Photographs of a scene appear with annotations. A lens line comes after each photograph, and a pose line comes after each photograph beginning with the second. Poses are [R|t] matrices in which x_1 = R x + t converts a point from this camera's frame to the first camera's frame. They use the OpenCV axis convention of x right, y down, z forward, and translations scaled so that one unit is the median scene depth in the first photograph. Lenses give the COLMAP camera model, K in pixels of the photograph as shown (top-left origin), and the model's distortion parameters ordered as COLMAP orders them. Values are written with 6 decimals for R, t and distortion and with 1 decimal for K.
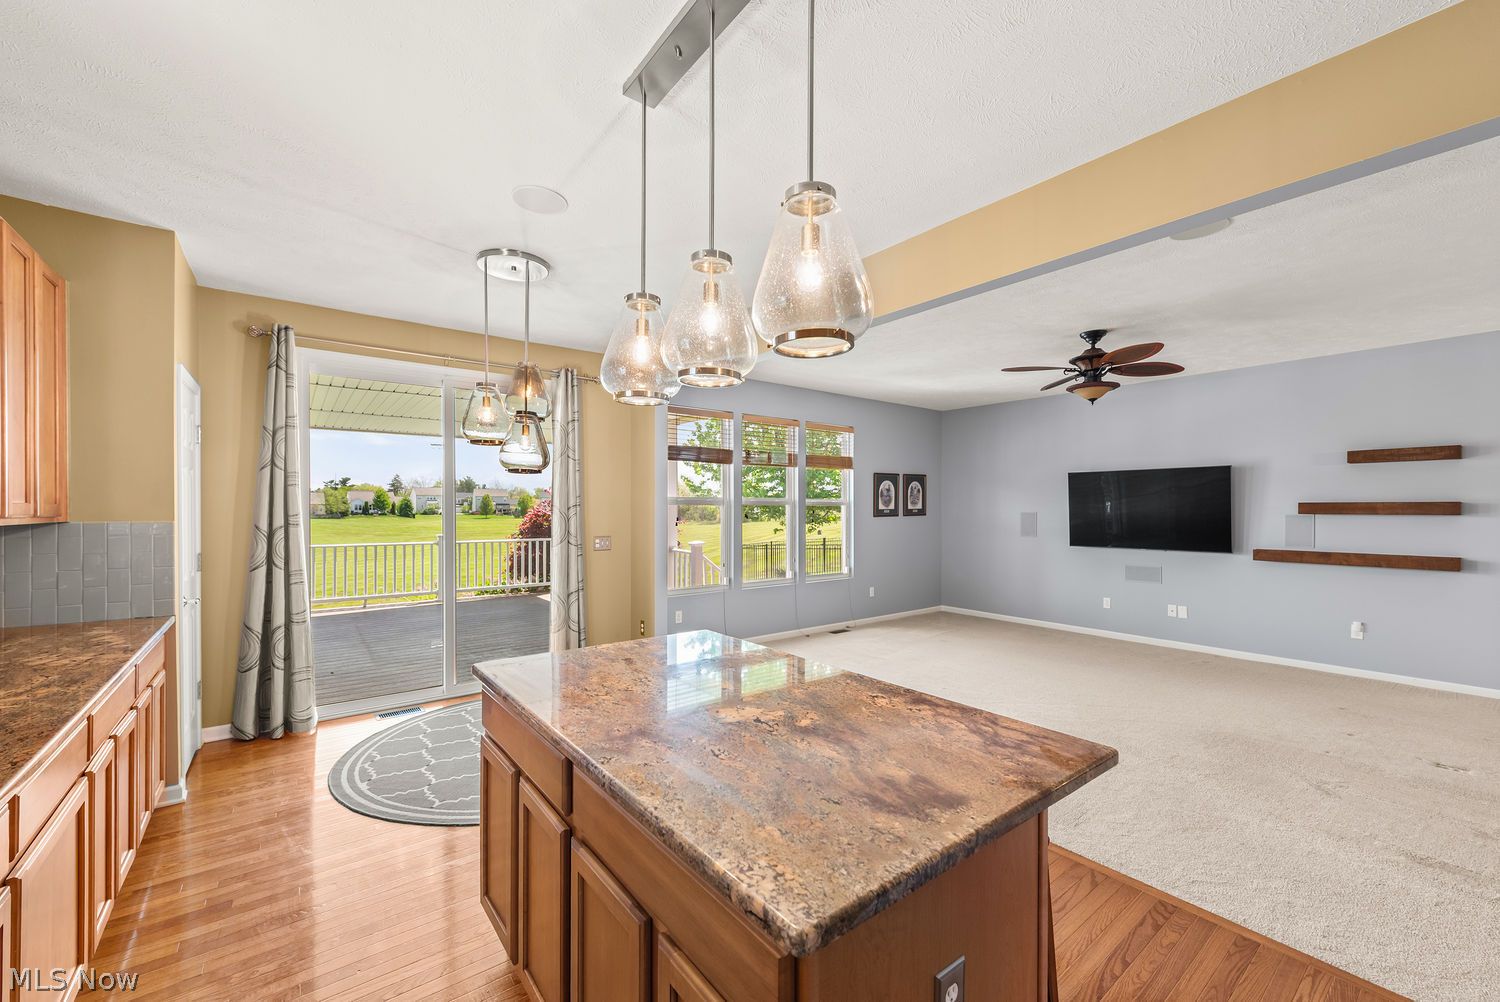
lens RADIAL K [[601.7, 0, 744.5], [0, 601.7, 509.7], [0, 0, 1]] dist [0.007111, -0.000259]
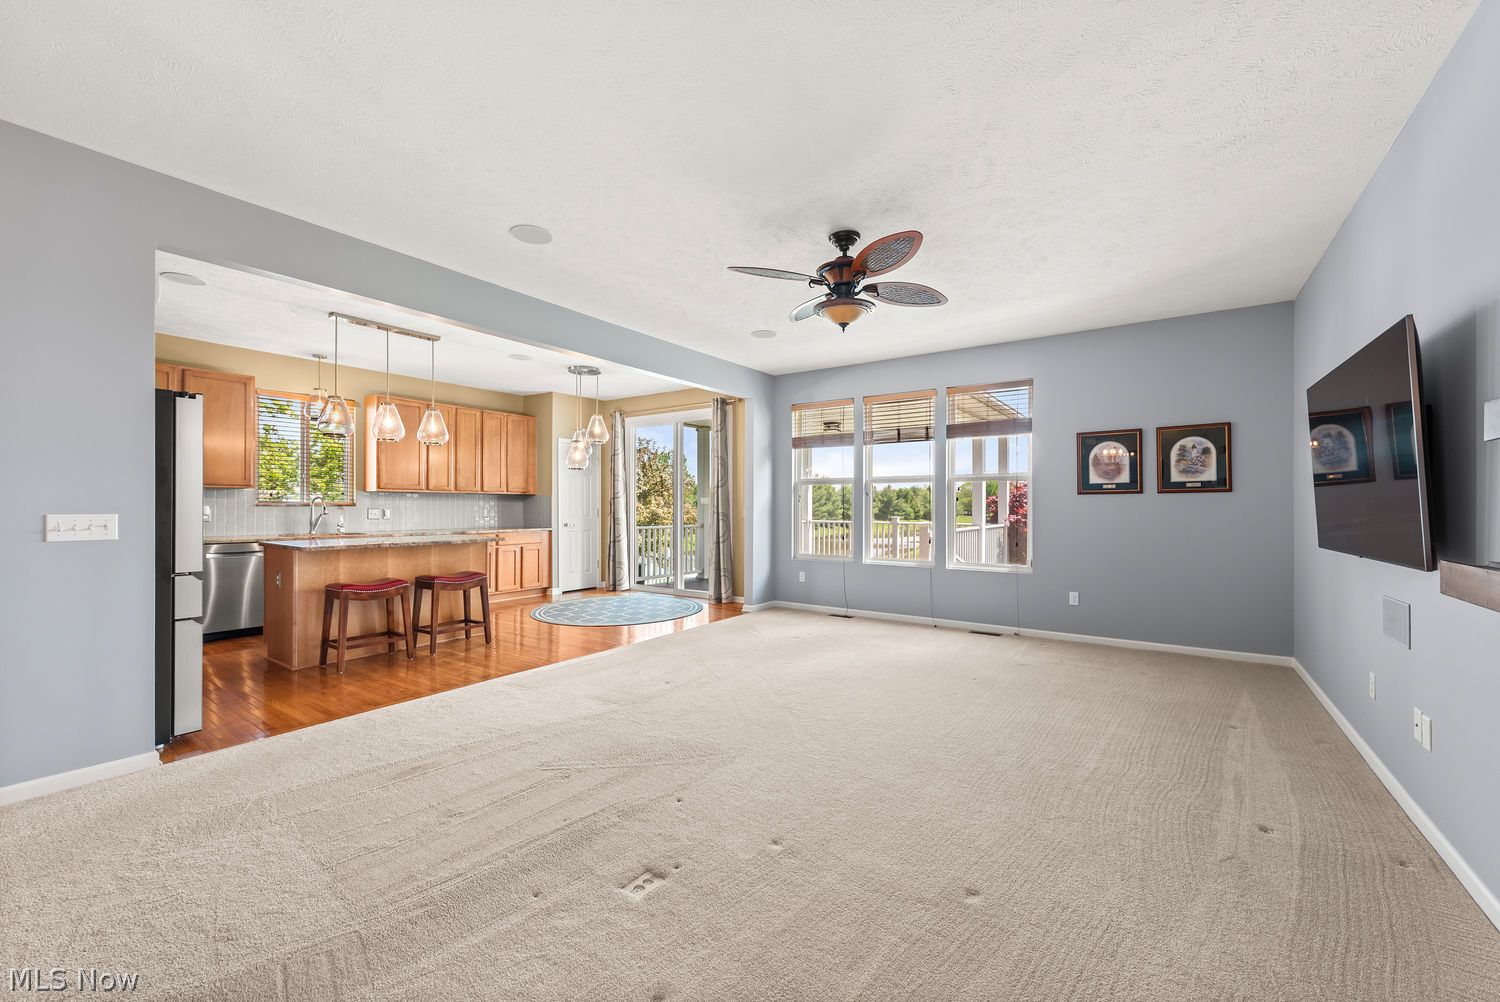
lens RADIAL K [[596.5, 0, 749.6], [0, 596.5, 506.6], [0, 0, 1]] dist [0.010503, -0.004817]
pose [[0.298071, 0.000223, -0.954544, 1.054123], [-0.005181, 0.999986, -0.001385, 0.040014], [0.954530, 0.005359, 0.298068, 0.556667]]
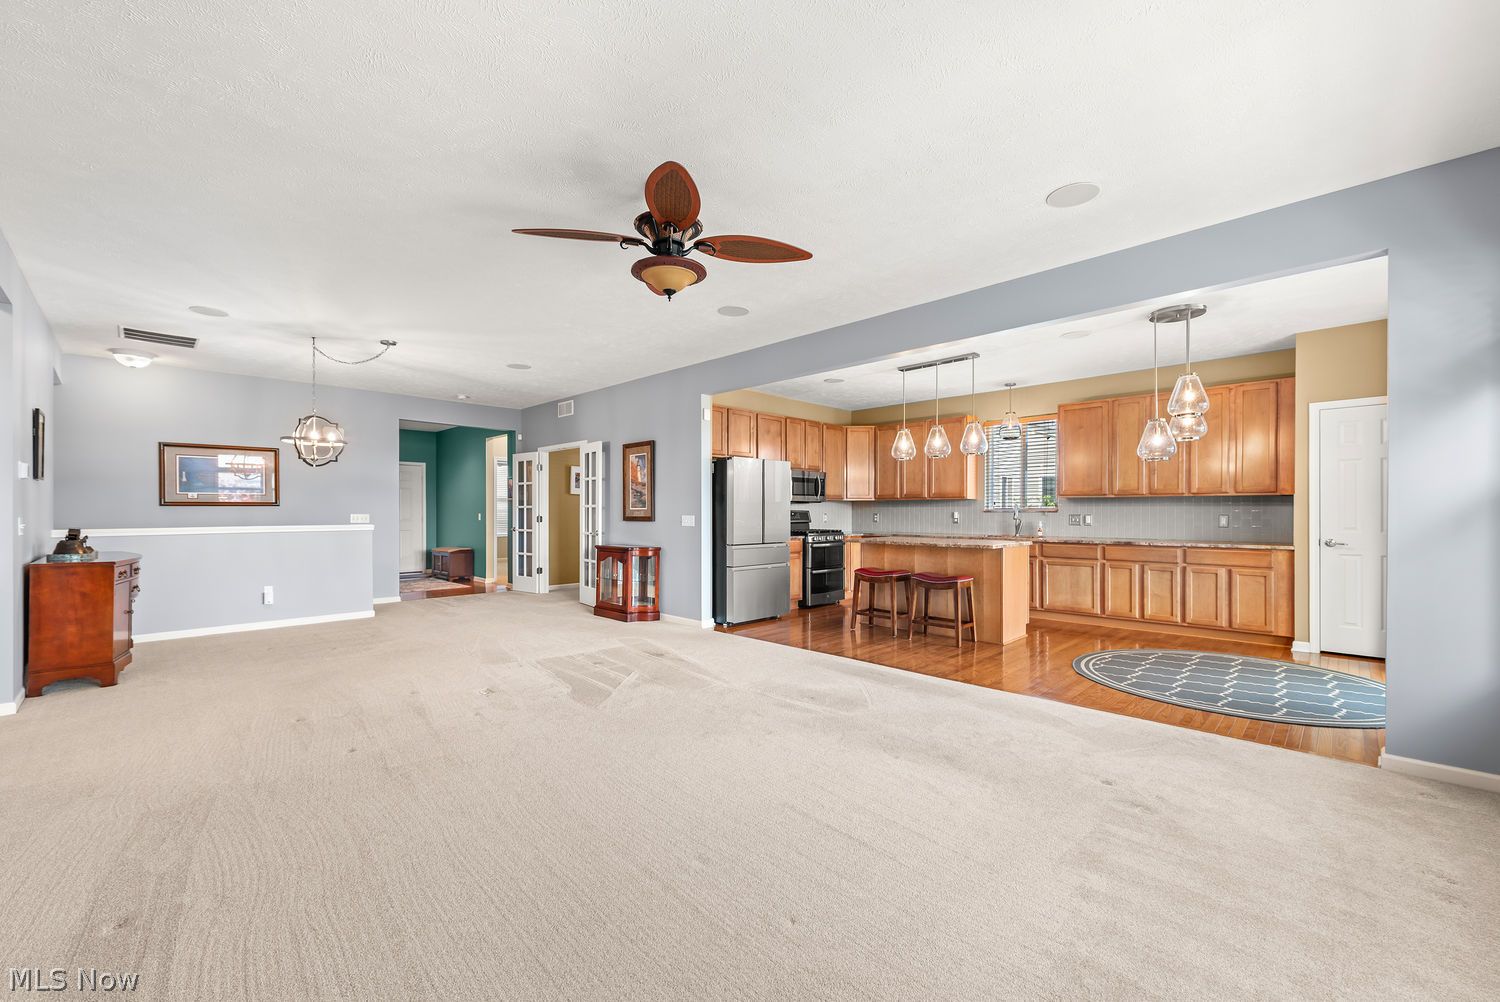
lens RADIAL K [[602.3, 0, 748.7], [0, 602.3, 513.6], [0, 0, 1]] dist [0.006470, -0.000471]
pose [[-0.991386, -0.000834, -0.130970, 0.484258], [-0.001800, 0.999972, 0.007262, 0.035731], [0.130960, 0.007435, -0.991360, 1.368482]]
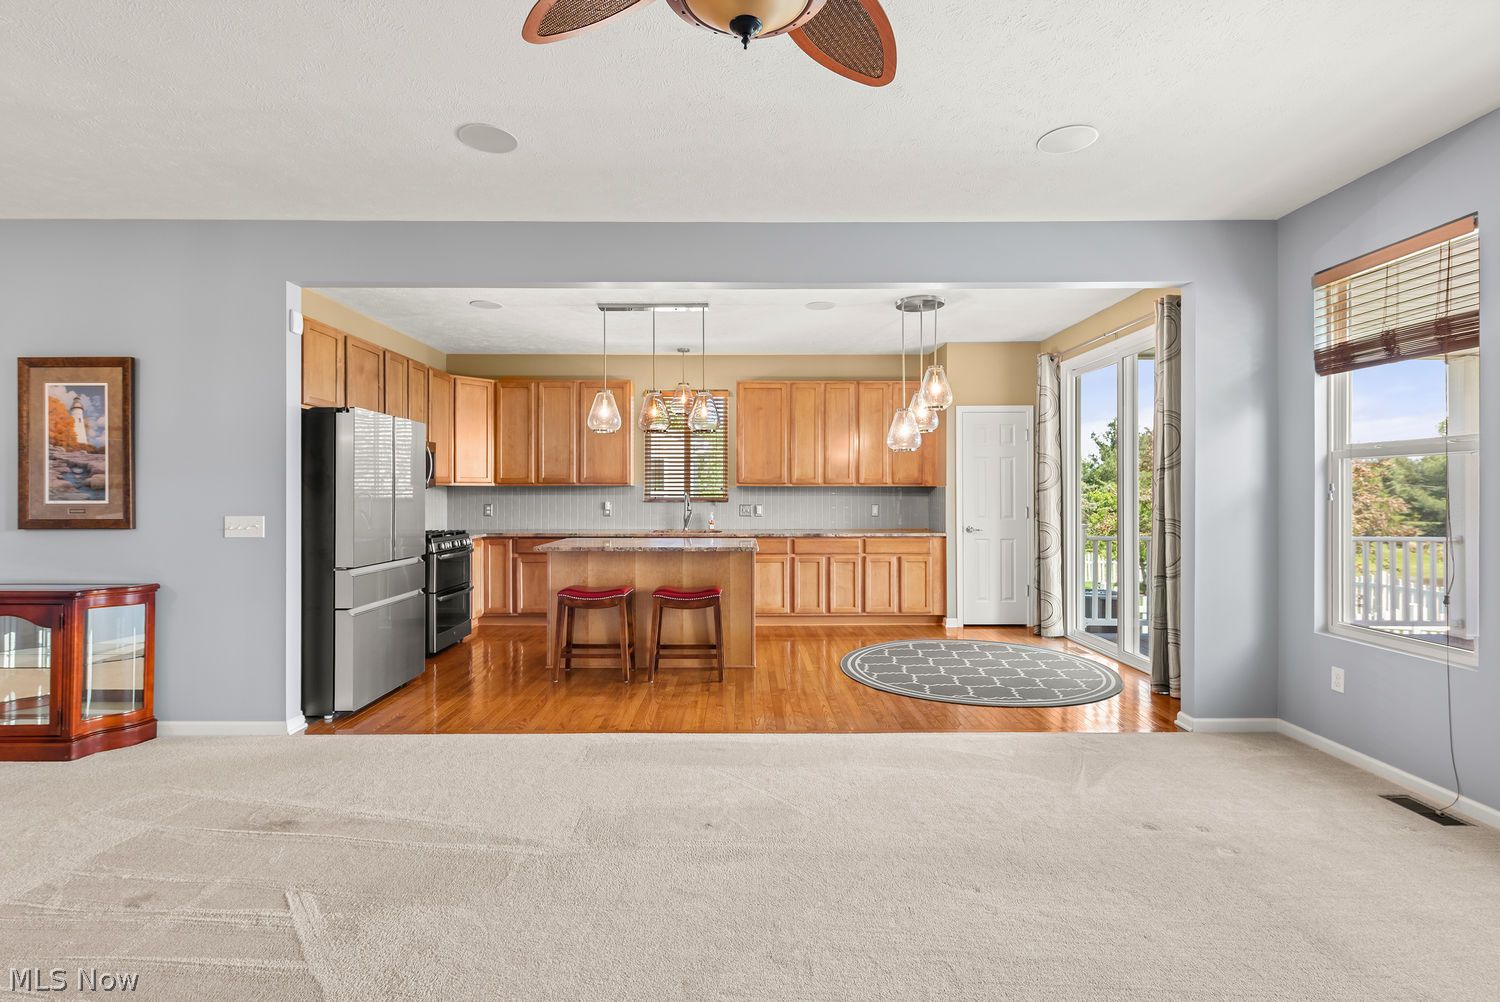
lens RADIAL K [[698.6, 0, 745.4], [0, 698.6, 491.7], [0, 0, 1]] dist [0.003210, -0.000379]
pose [[-0.609460, -0.003593, -0.792809, 0.692240], [-0.003792, 0.999992, -0.001617, 0.023362], [0.792808, 0.002021, -0.609469, 1.000224]]
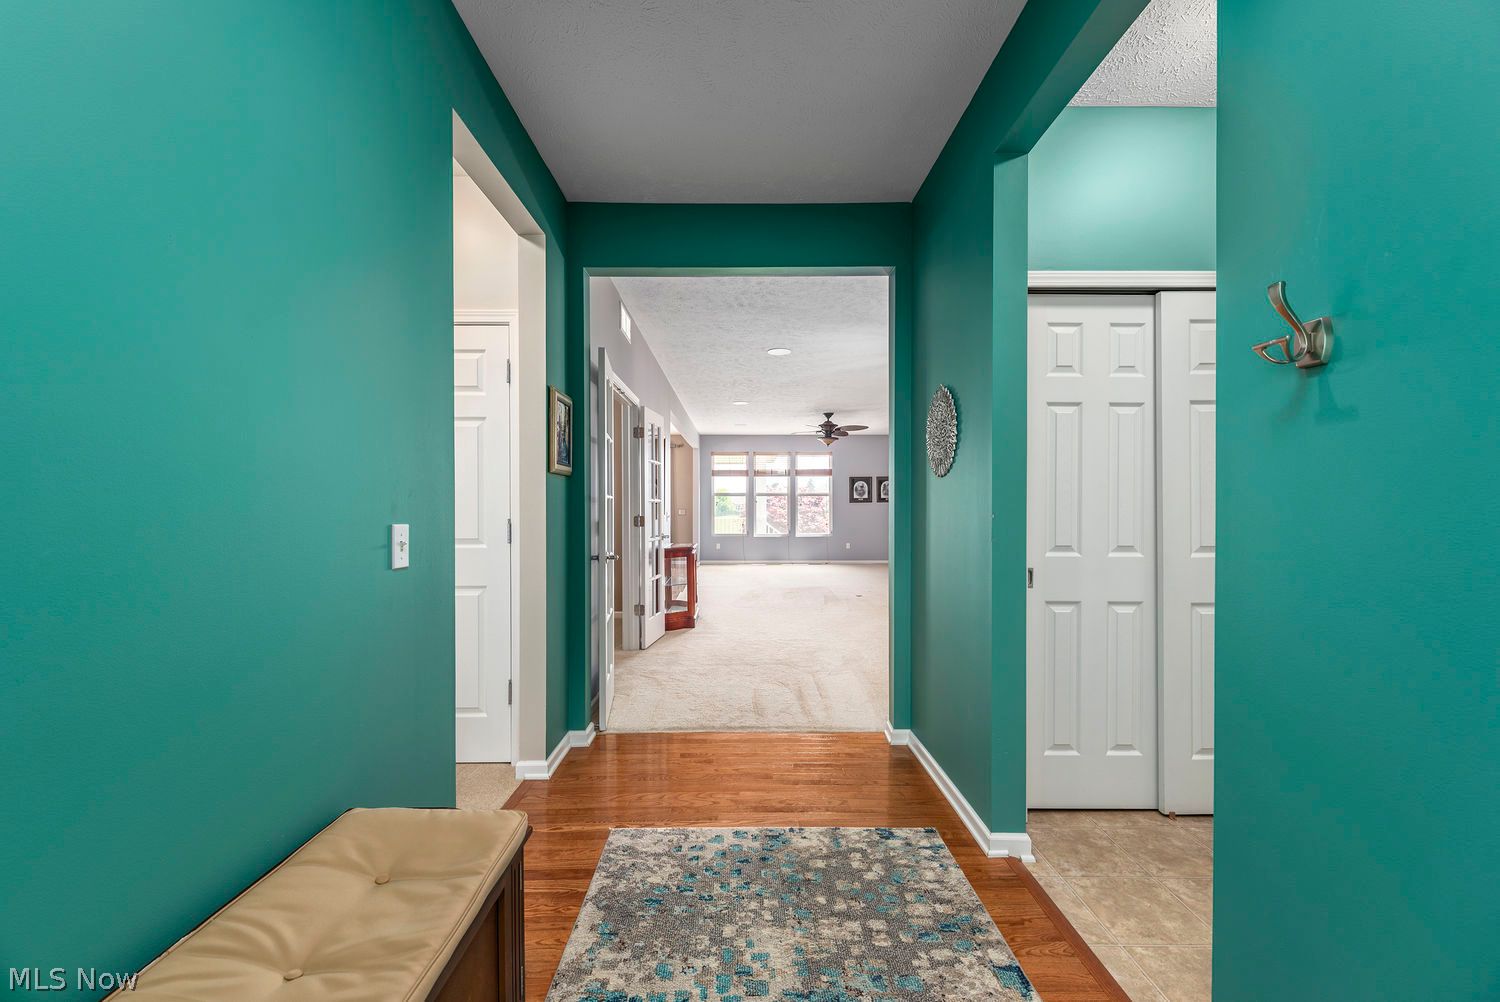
lens RADIAL K [[601.7, 0, 744.5], [0, 601.7, 509.7], [0, 0, 1]] dist [0.007111, -0.000259]
pose [[0.793863, 0.001203, -0.608095, 1.388959], [-0.000091, 0.999998, 0.001859, 0.039648], [0.608096, -0.001420, 0.793862, -0.755526]]
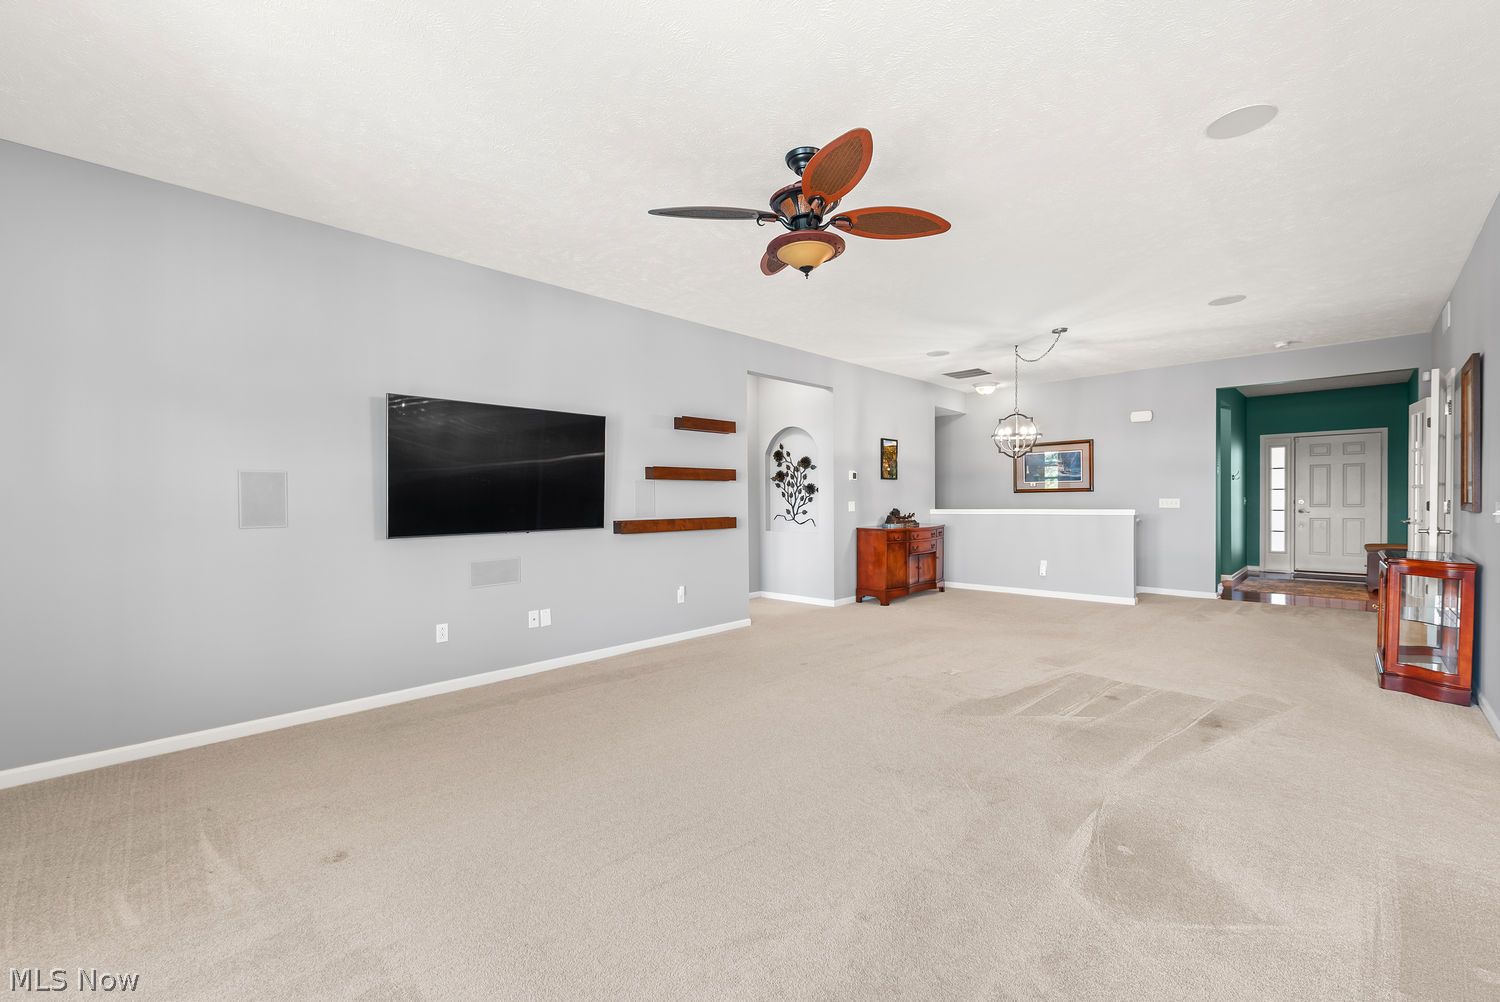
lens RADIAL K [[619.3, 0, 750.0], [0, 619.3, 501.0], [0, 0, 1]] dist [0.013926, -0.000215]
pose [[-0.141848, -0.002804, 0.989884, -0.025360], [0.011928, 0.999919, 0.004542, 0.036978], [-0.989817, 0.012451, -0.141803, 0.961074]]
